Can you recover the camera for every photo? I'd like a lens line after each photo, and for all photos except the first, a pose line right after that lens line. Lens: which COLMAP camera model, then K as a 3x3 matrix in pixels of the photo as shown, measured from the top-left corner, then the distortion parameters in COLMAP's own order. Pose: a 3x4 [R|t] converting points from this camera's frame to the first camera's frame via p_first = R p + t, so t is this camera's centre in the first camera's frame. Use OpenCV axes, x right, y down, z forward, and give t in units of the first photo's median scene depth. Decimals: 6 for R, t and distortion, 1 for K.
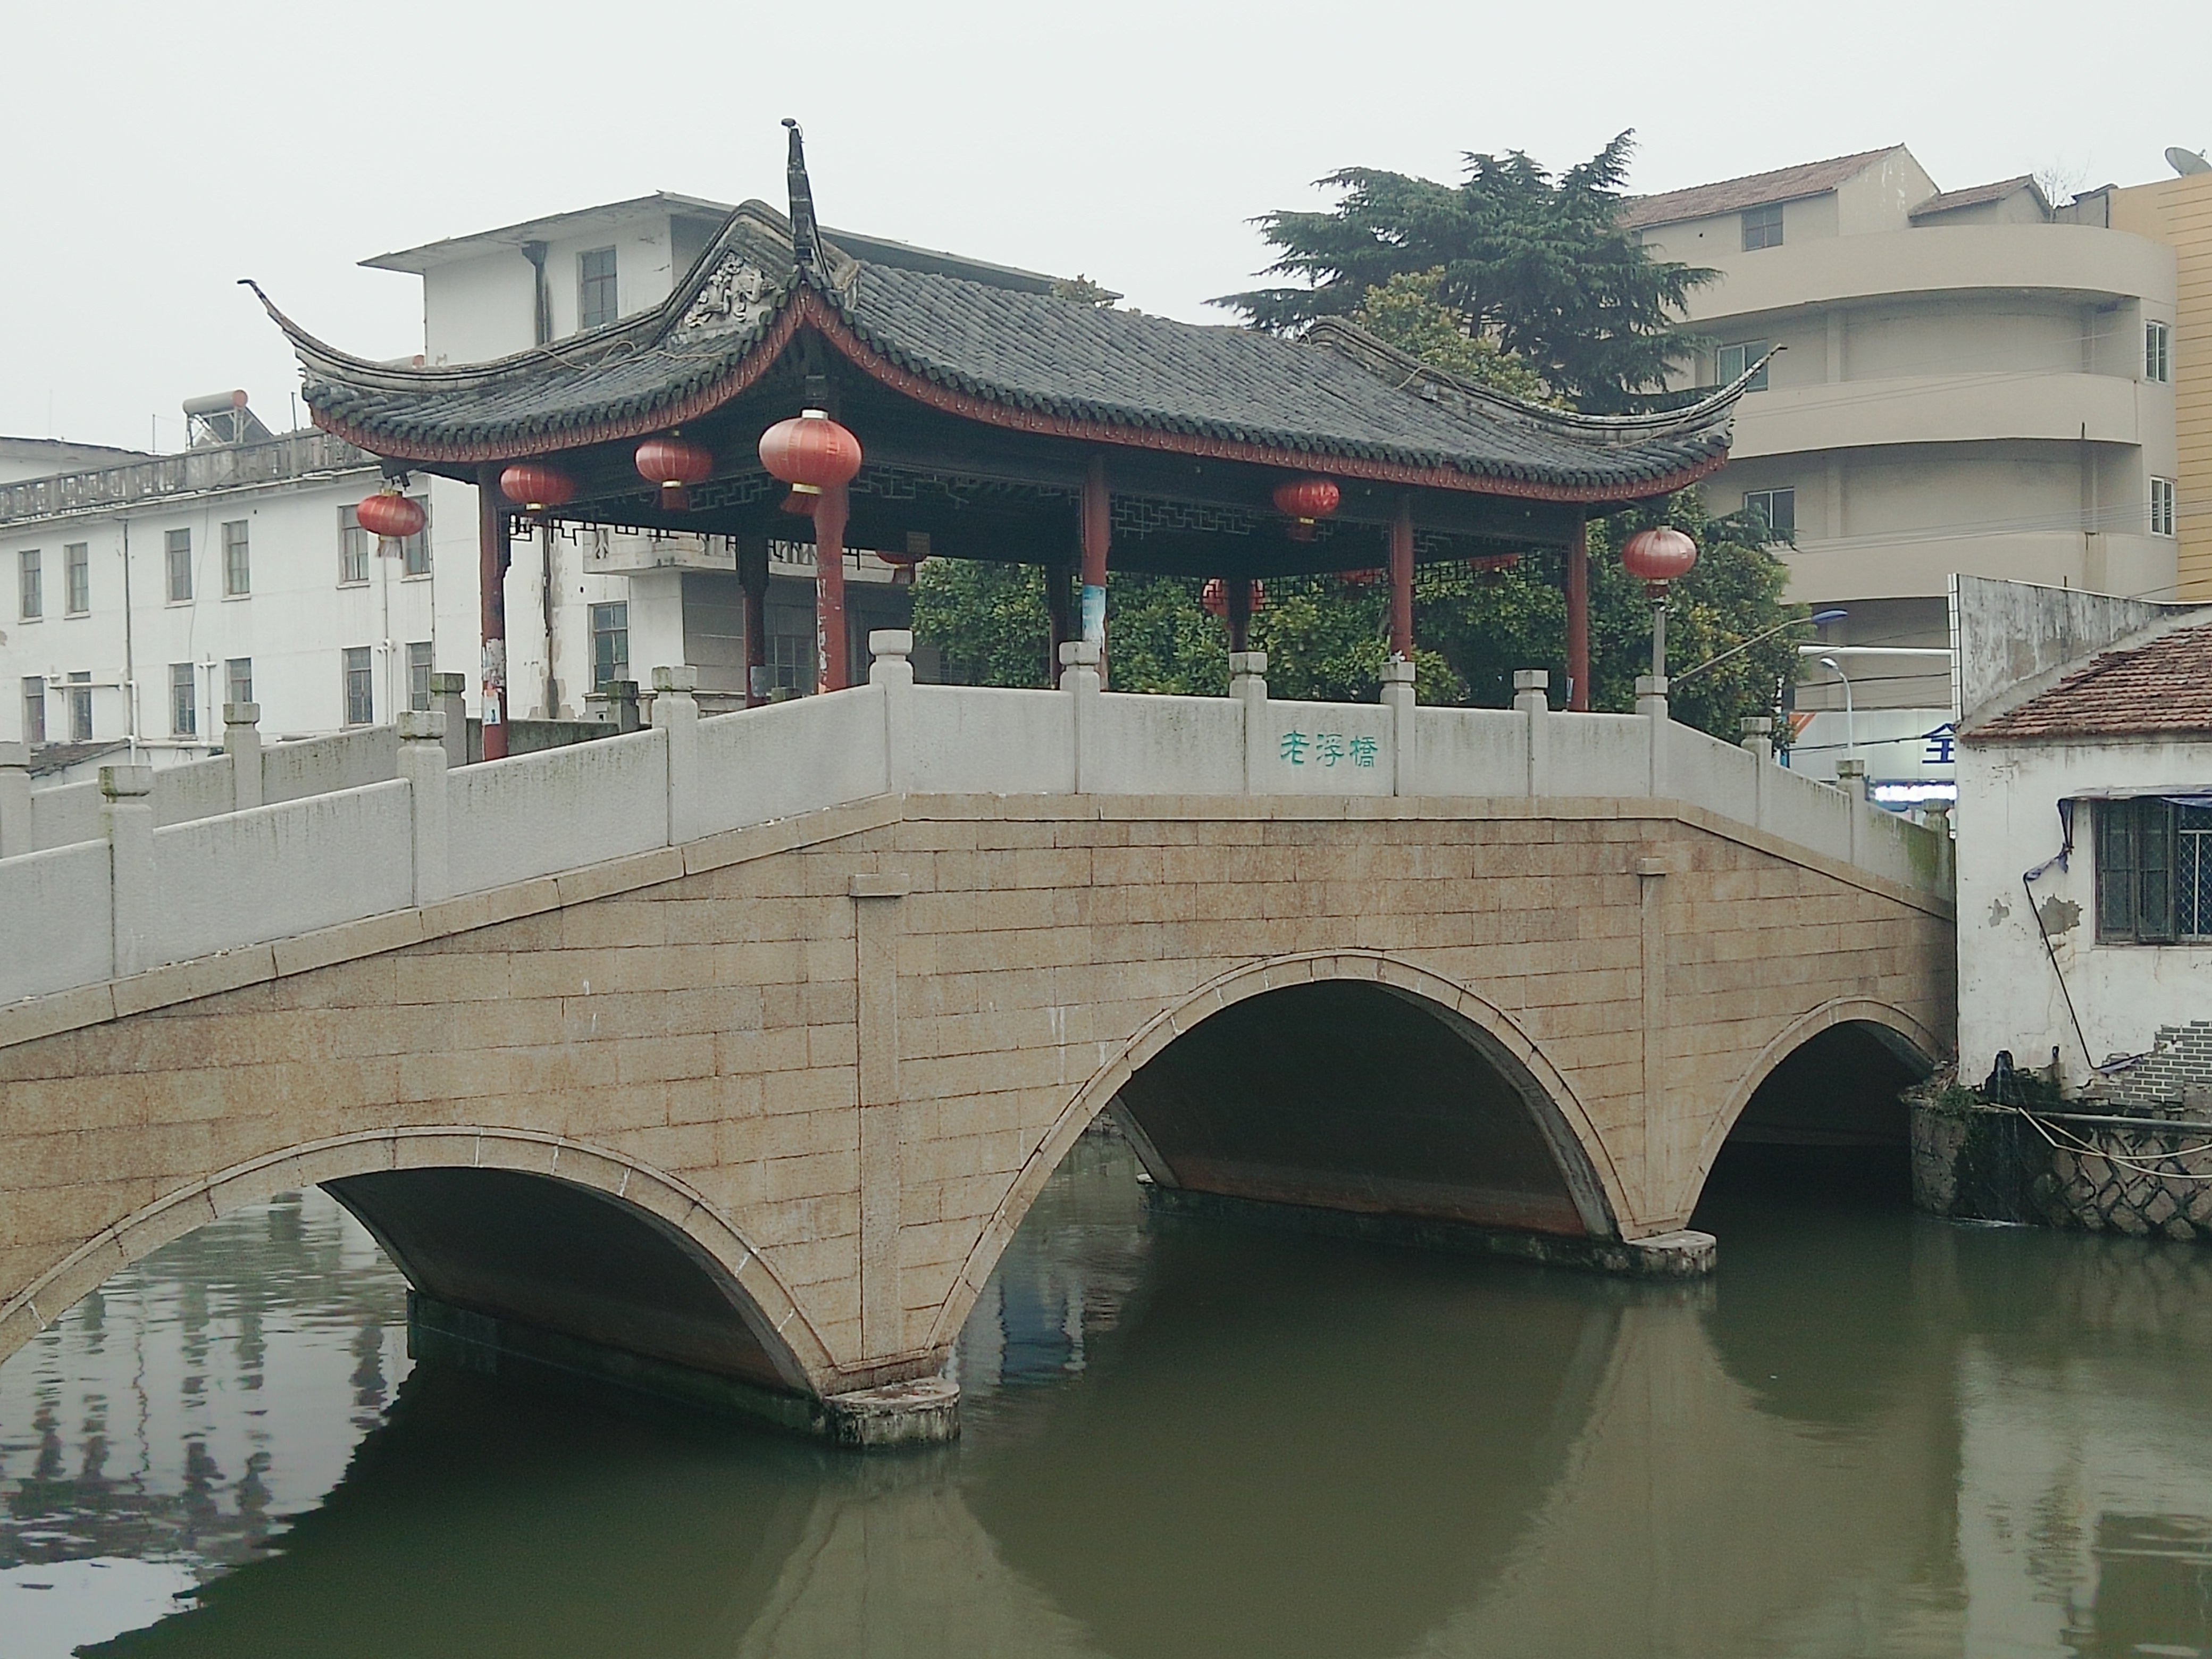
lens RADIAL K [[2862.1, 0, 1096.3], [0, 2862.1, 862.4], [0, 0, 1]] dist [0.113089, -0.228131]
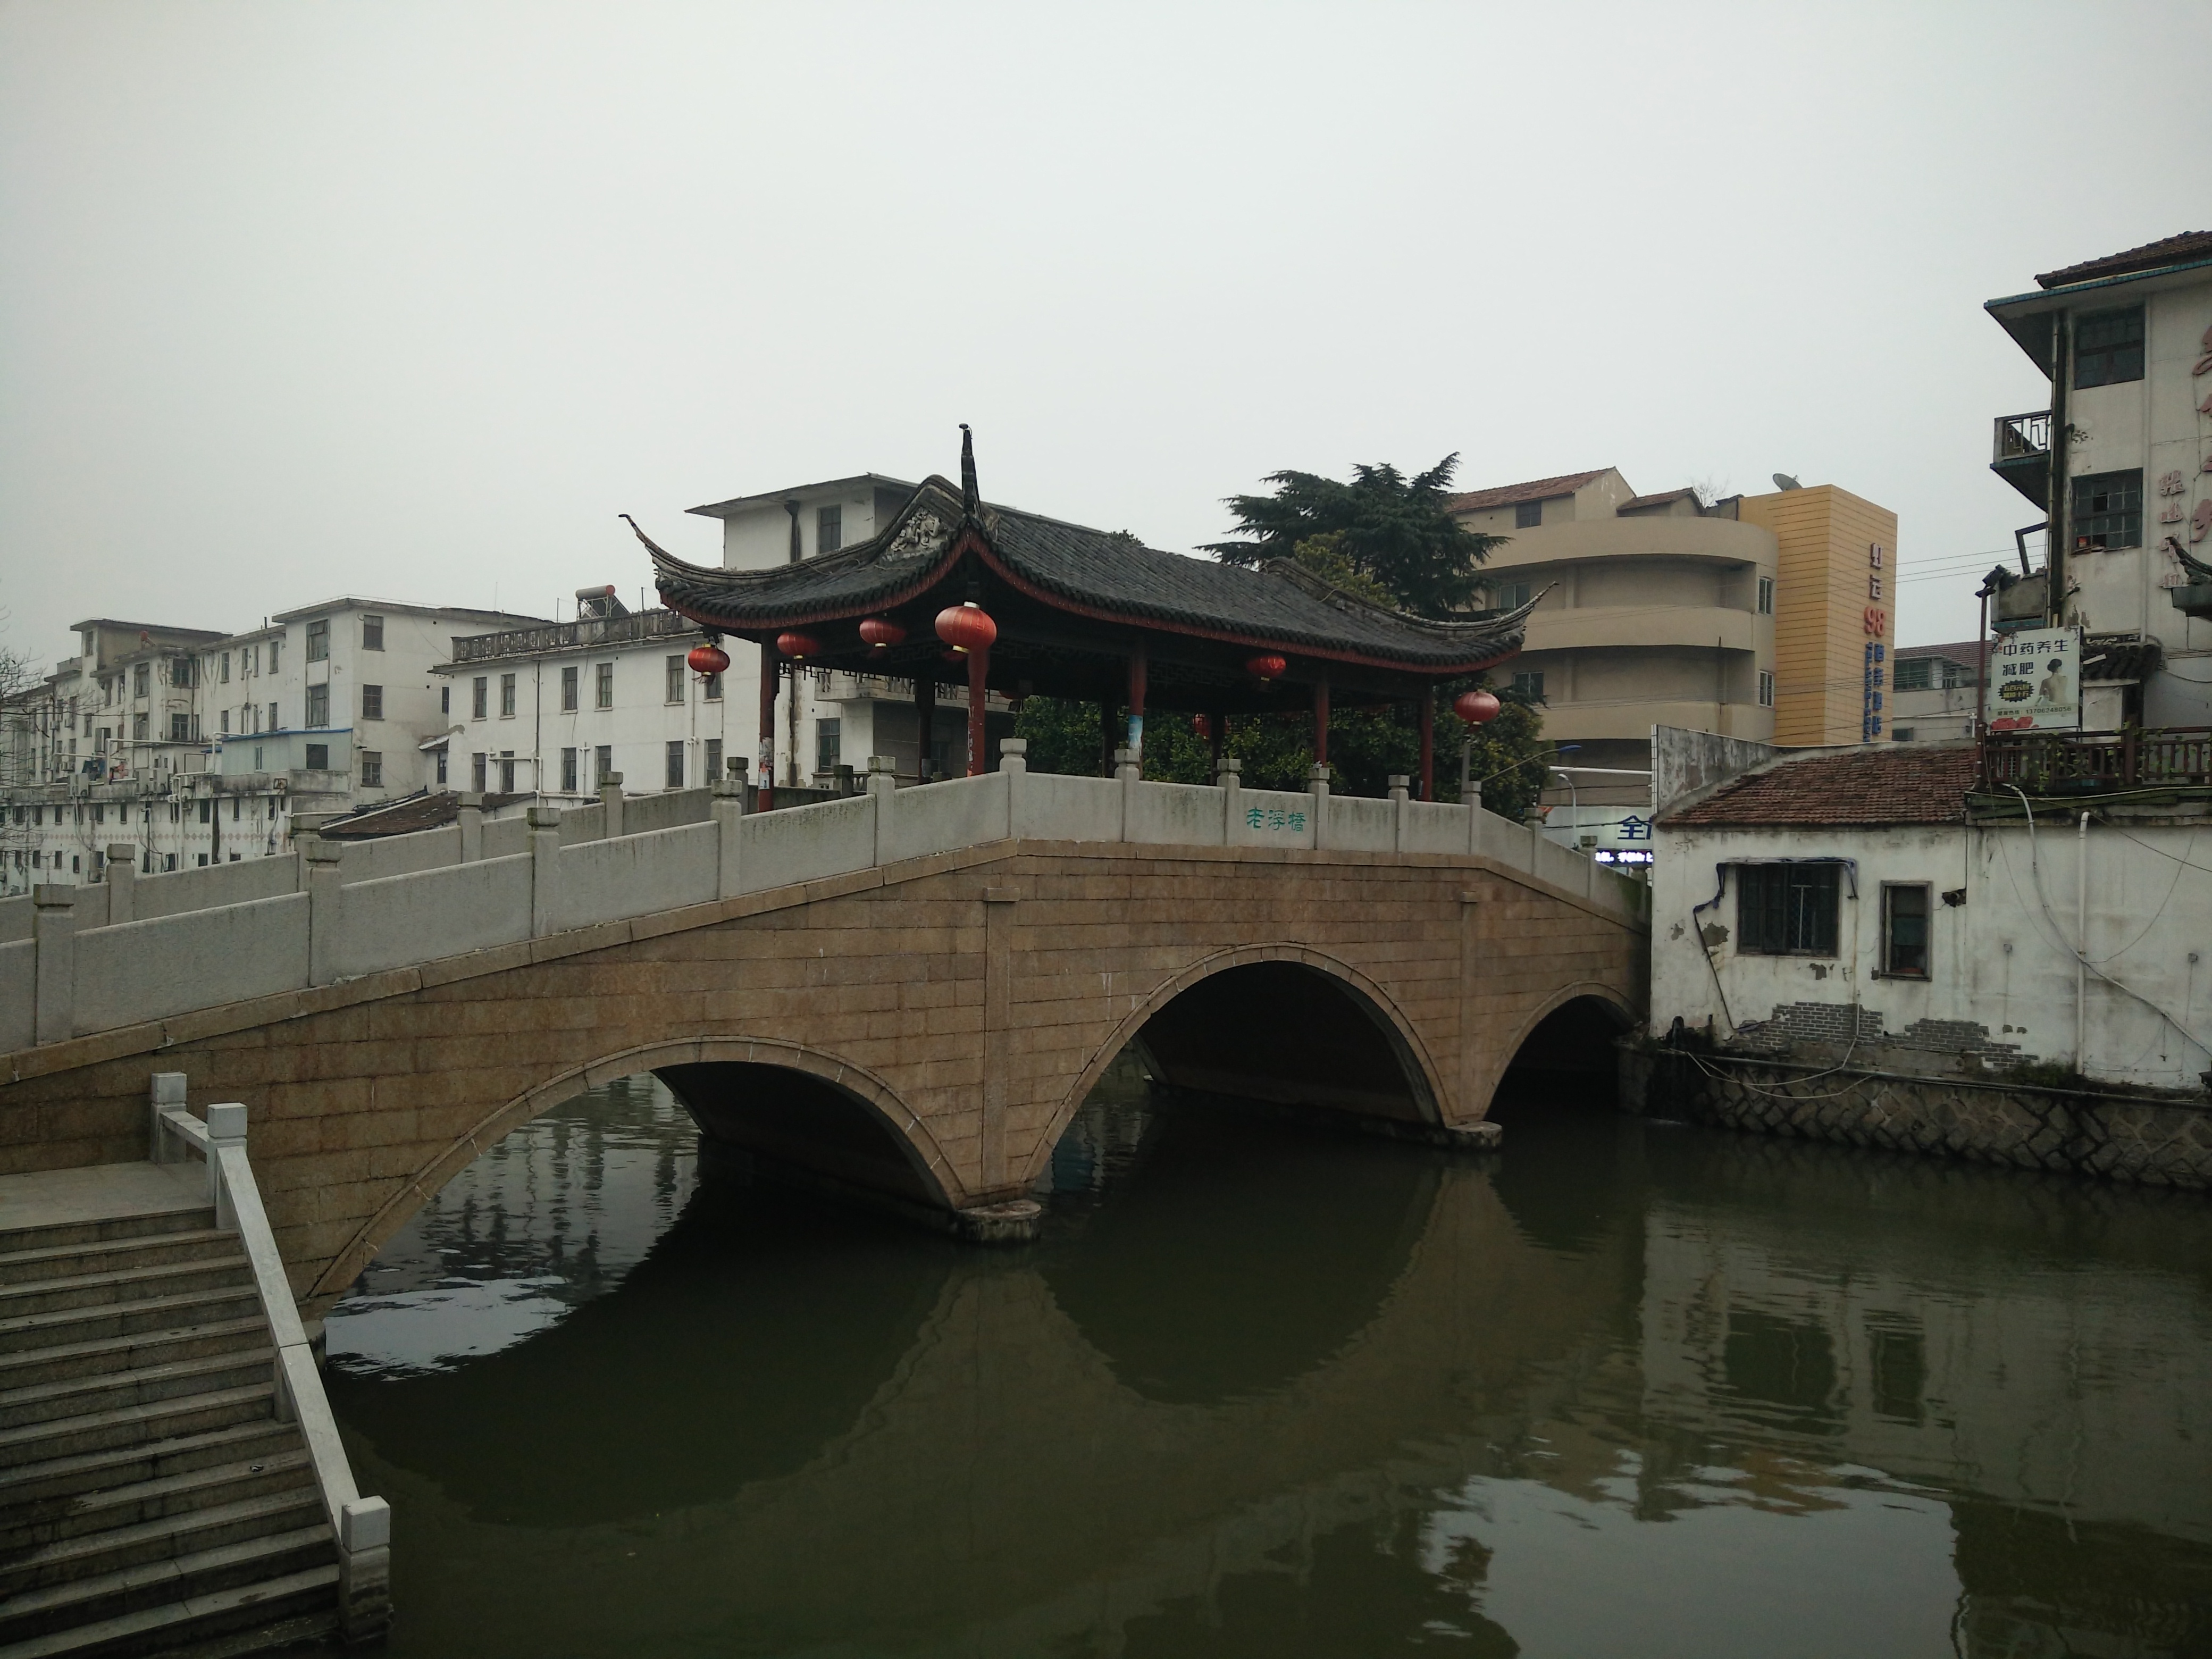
lens RADIAL K [[1713.2, 0, 1107.0], [0, 1713.2, 840.6], [0, 0, 1]] dist [0.100953, -0.152414]
pose [[0.999555, 0.029818, -0.001182, -0.012397], [-0.029838, 0.999246, -0.024850, -0.000302], [0.000440, 0.024874, 0.999690, 0.021190]]
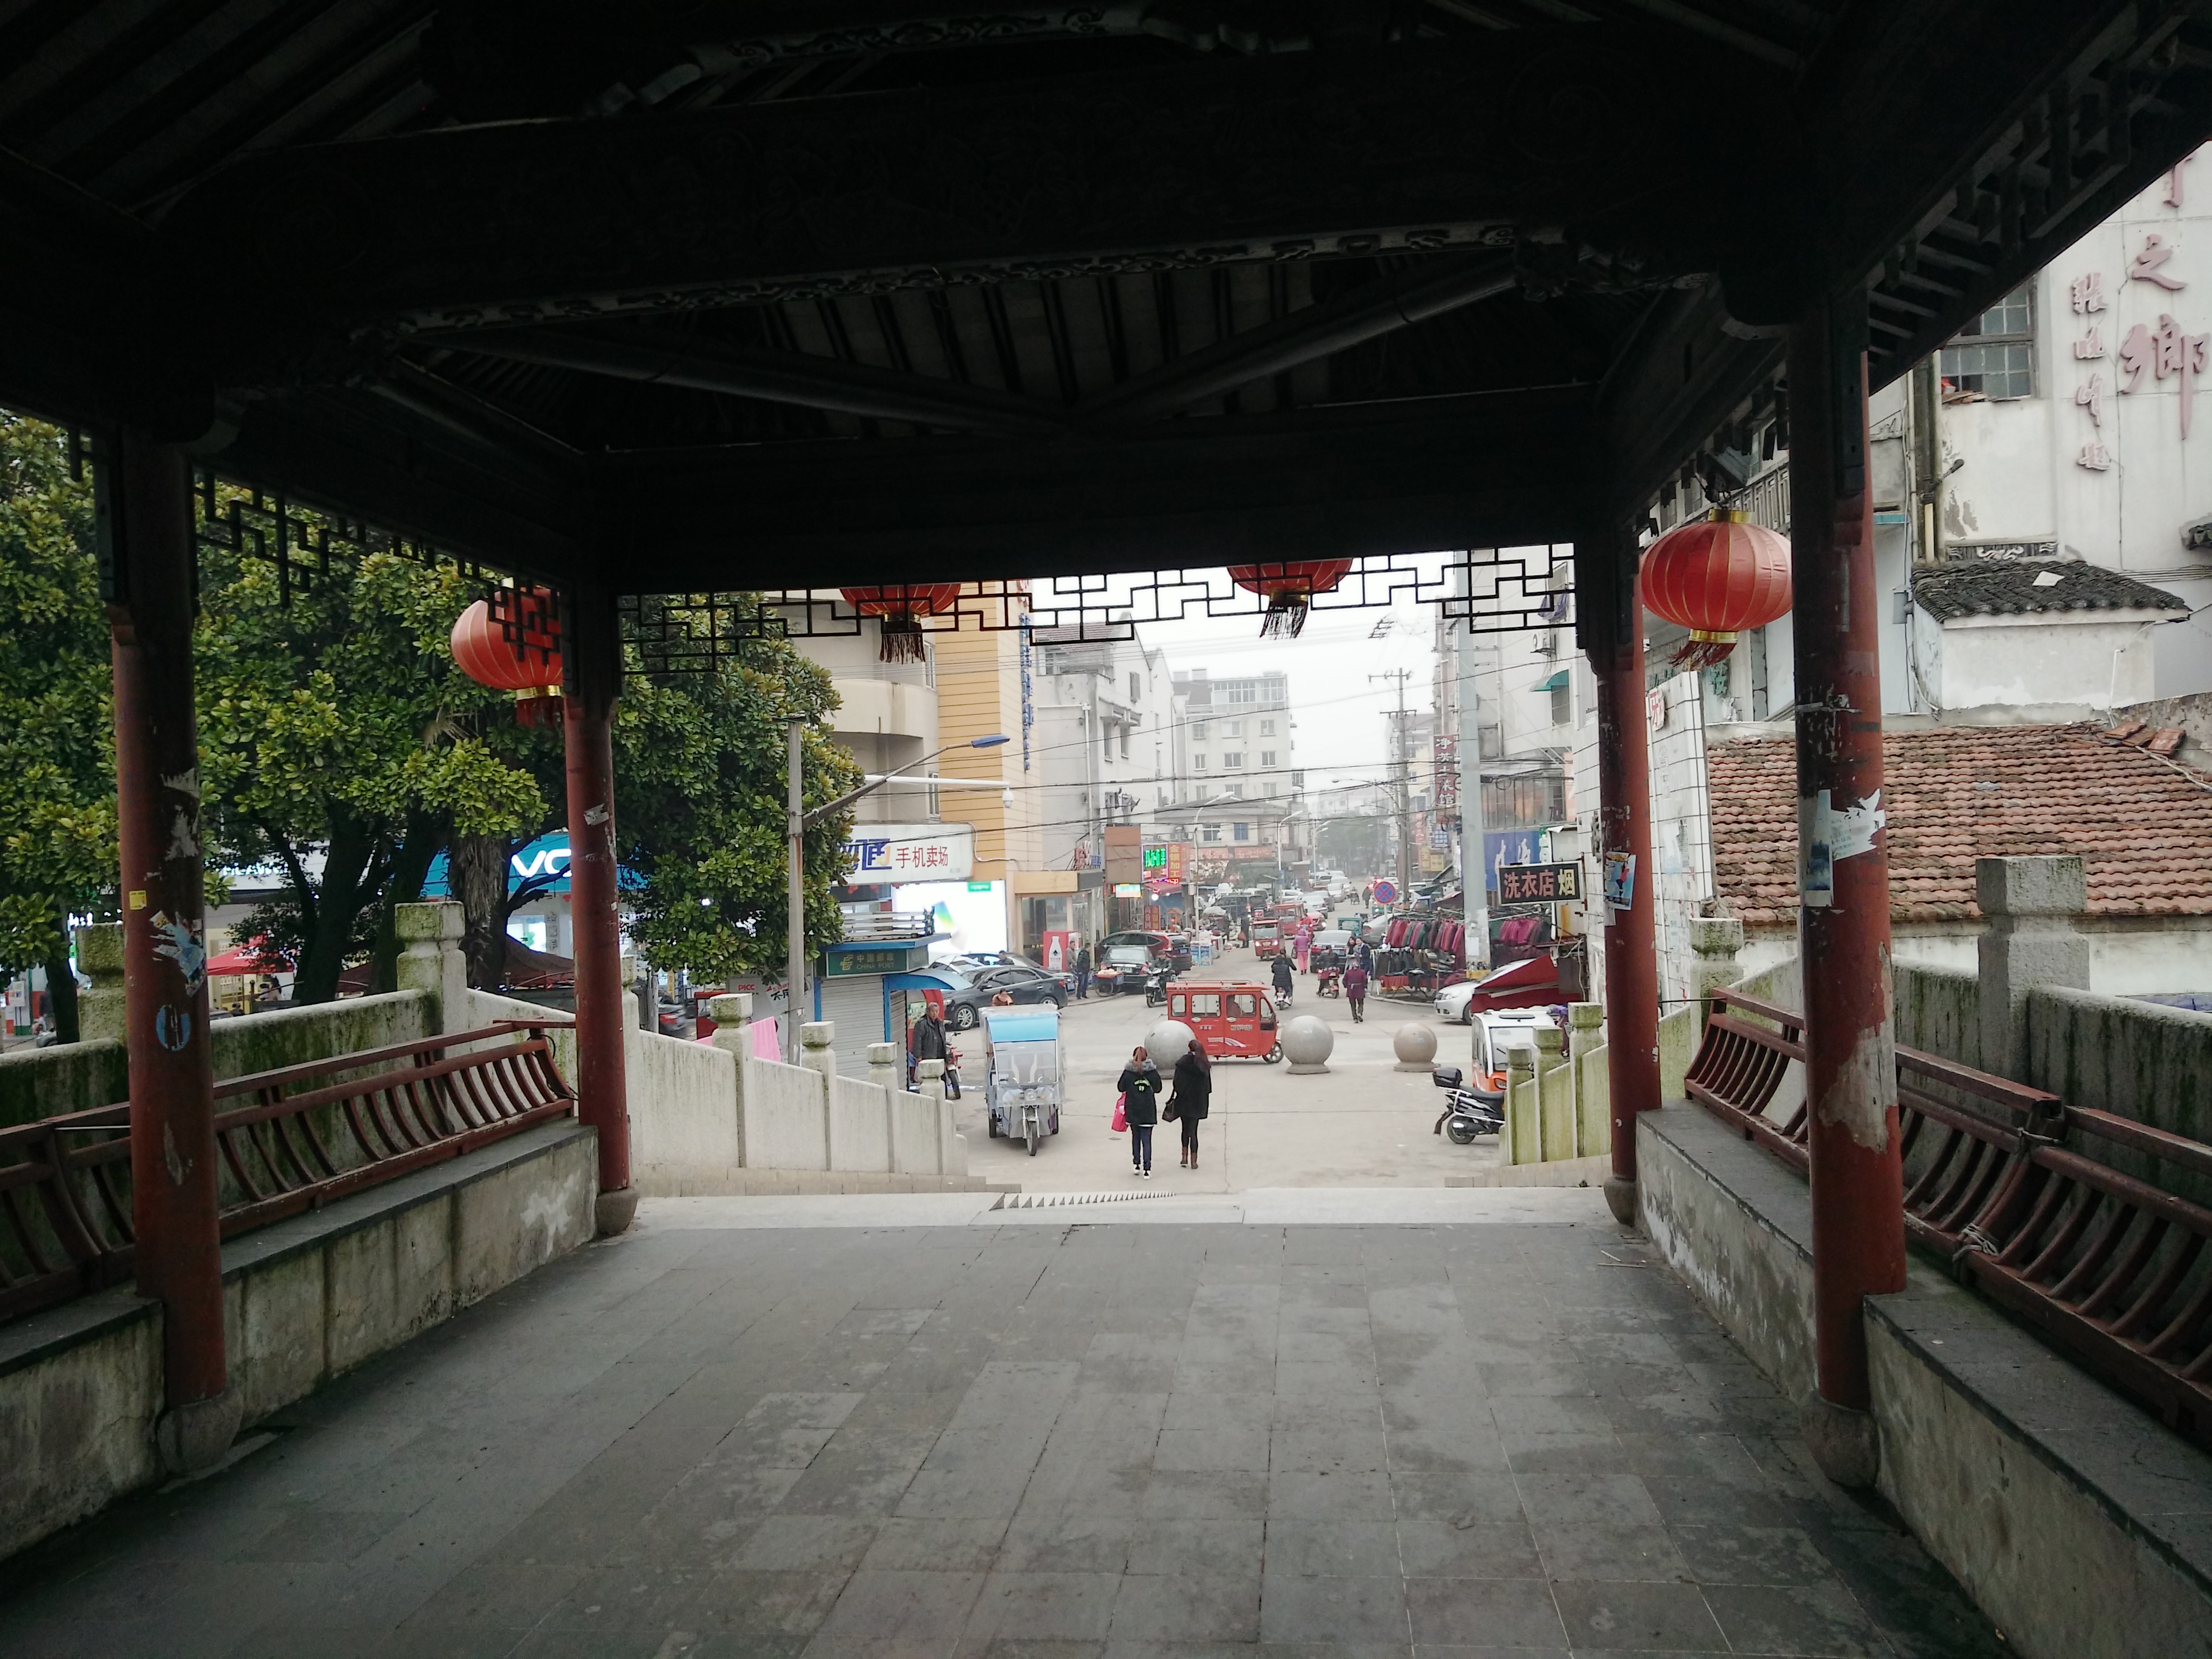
lens RADIAL K [[1713.2, 0, 1107.0], [0, 1713.2, 840.6], [0, 0, 1]] dist [0.100953, -0.152414]
pose [[0.804706, -0.007280, 0.593629, -0.044338], [0.026733, 0.999355, -0.023982, -0.066985], [-0.593072, 0.035168, 0.804381, 0.901907]]
